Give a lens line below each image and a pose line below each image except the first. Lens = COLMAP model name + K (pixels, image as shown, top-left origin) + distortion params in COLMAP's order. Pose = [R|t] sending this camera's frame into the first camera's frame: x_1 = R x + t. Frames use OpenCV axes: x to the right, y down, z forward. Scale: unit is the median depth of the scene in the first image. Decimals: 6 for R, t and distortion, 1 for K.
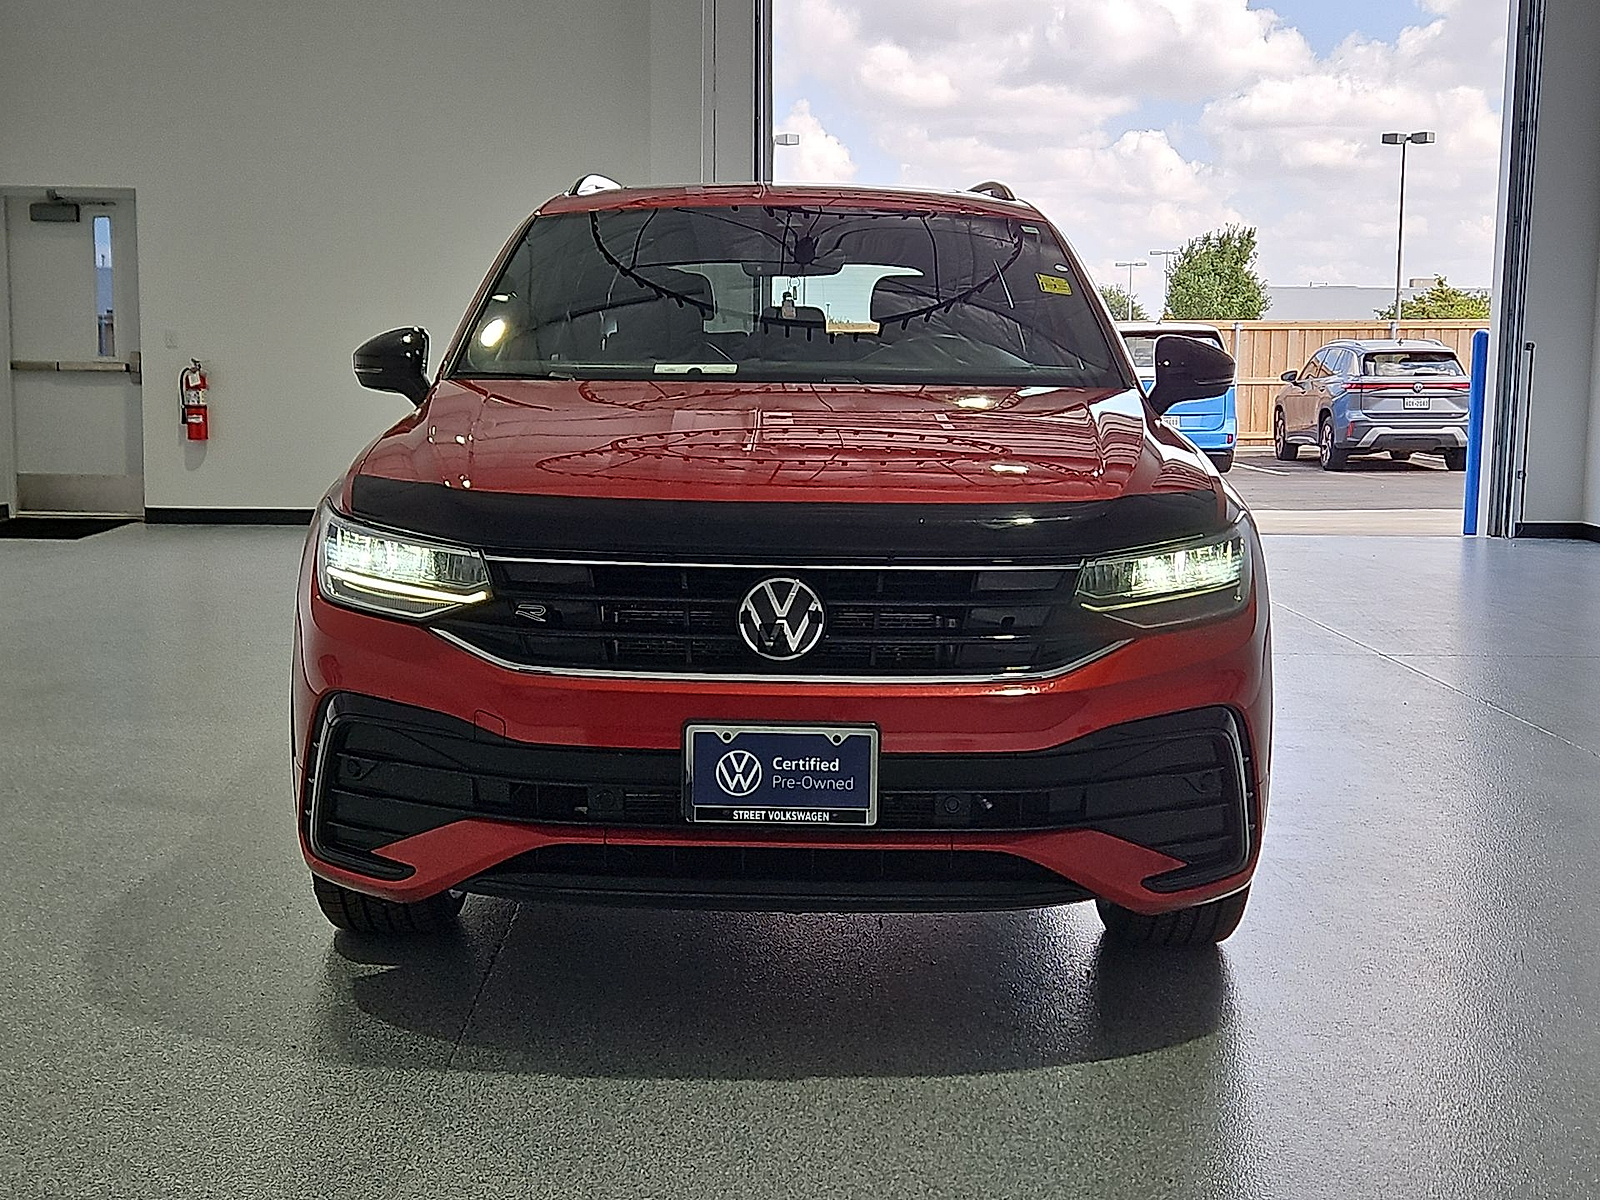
lens RADIAL K [[2190.1, 0, 792.3], [0, 2190.1, 602.2], [0, 0, 1]] dist [0.088852, 0.000000]
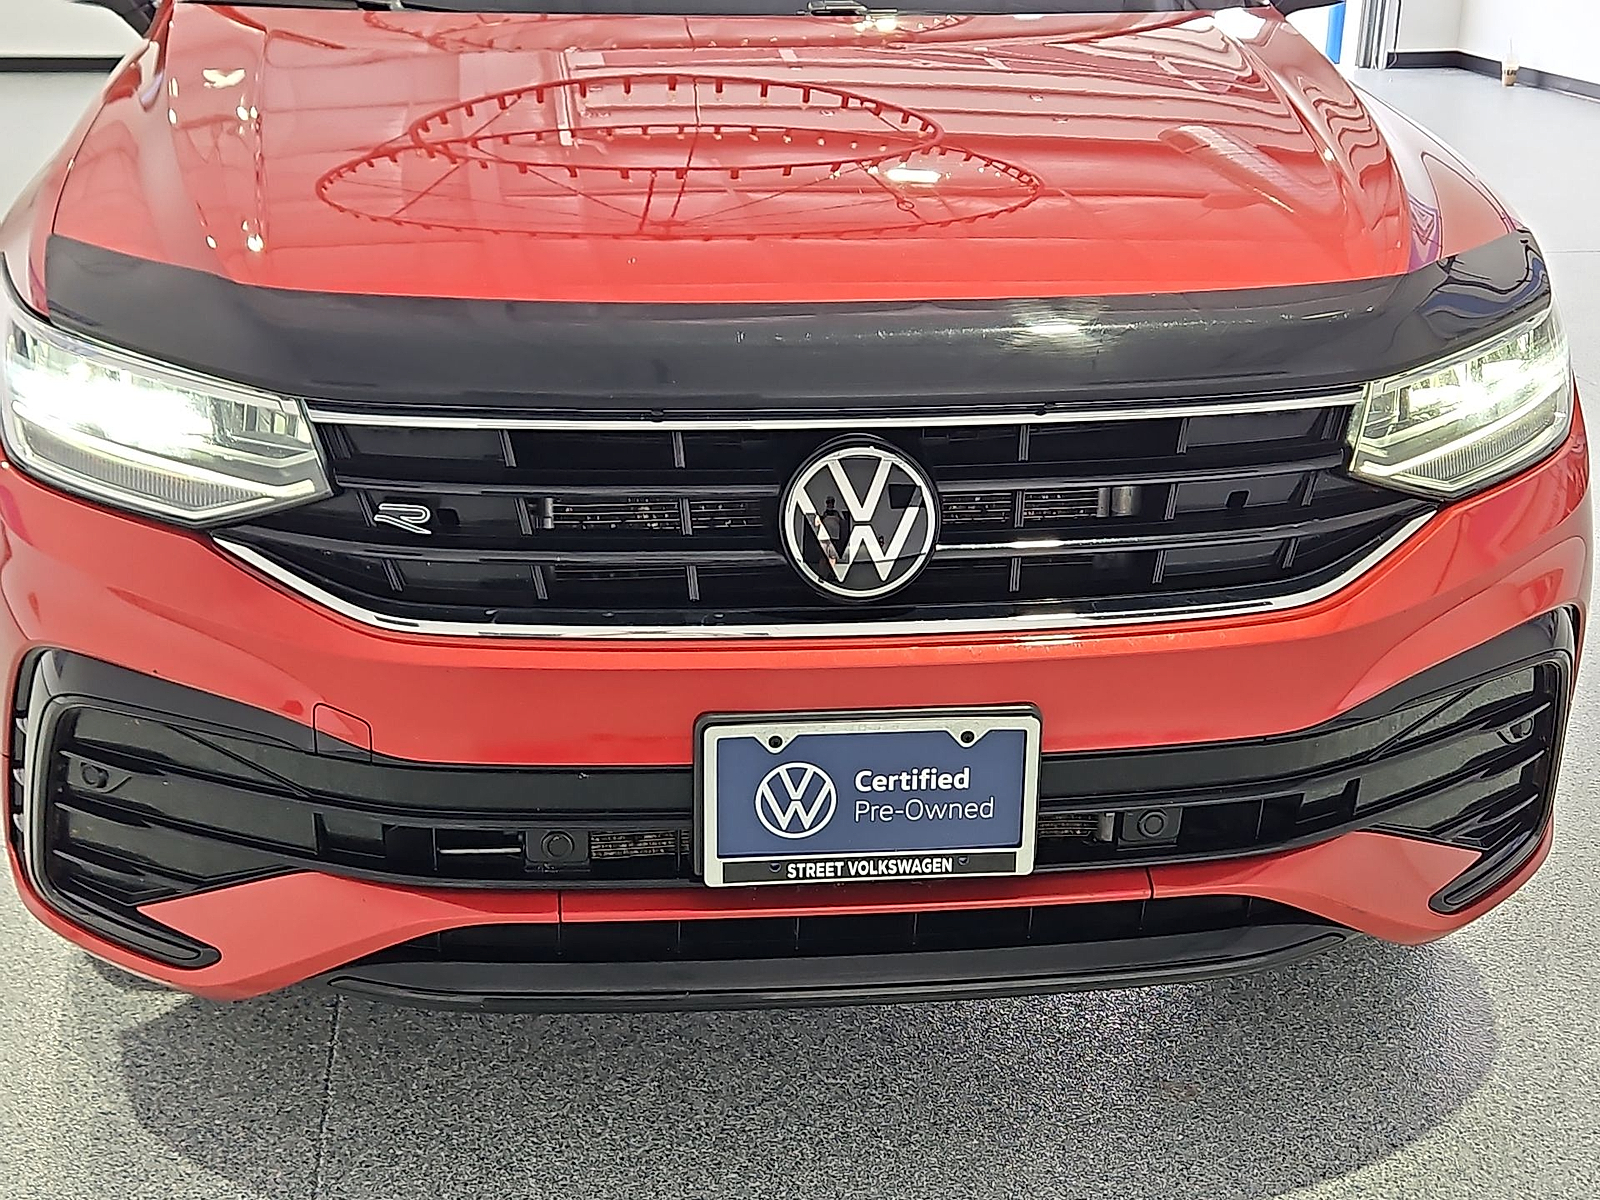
lens RADIAL K [[2190.1, 0, 781.5], [0, 2190.1, 628.7], [0, 0, 1]] dist [0.088852, 0.000000]
pose [[0.993624, -0.040606, 0.105183, -0.086106], [0.014892, 0.971989, 0.234554, -0.098734], [-0.111761, -0.231492, 0.966396, 0.461166]]
